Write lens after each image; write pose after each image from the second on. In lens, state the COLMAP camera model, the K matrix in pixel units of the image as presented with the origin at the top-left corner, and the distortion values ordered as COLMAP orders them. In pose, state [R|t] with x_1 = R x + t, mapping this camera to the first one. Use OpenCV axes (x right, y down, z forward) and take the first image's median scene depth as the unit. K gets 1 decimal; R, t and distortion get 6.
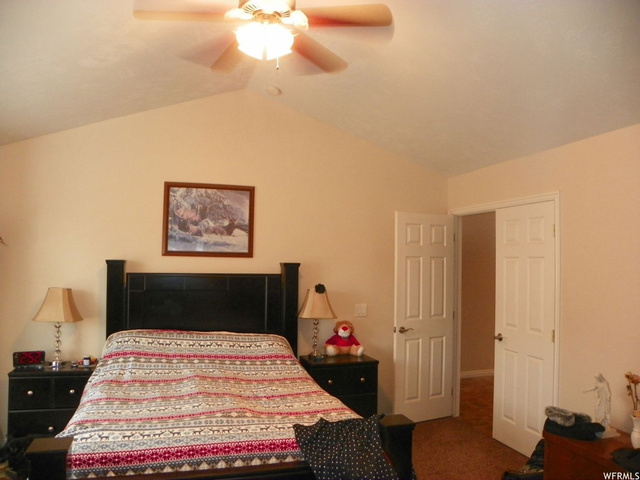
lens RADIAL K [[488.5, 0, 318.4], [0, 488.5, 241.2], [0, 0, 1]] dist [-0.139313, 0.074937]
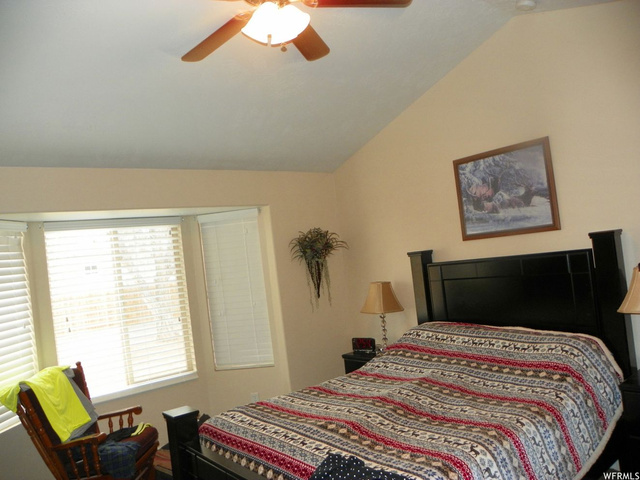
lens RADIAL K [[488.5, 0, 315.4], [0, 488.5, 240.6], [0, 0, 1]] dist [-0.139313, 0.074937]
pose [[0.379659, -0.094471, -0.920290, 0.404490], [0.150568, 0.987819, -0.039287, 0.022664], [0.912792, -0.123651, 0.389258, 0.380690]]
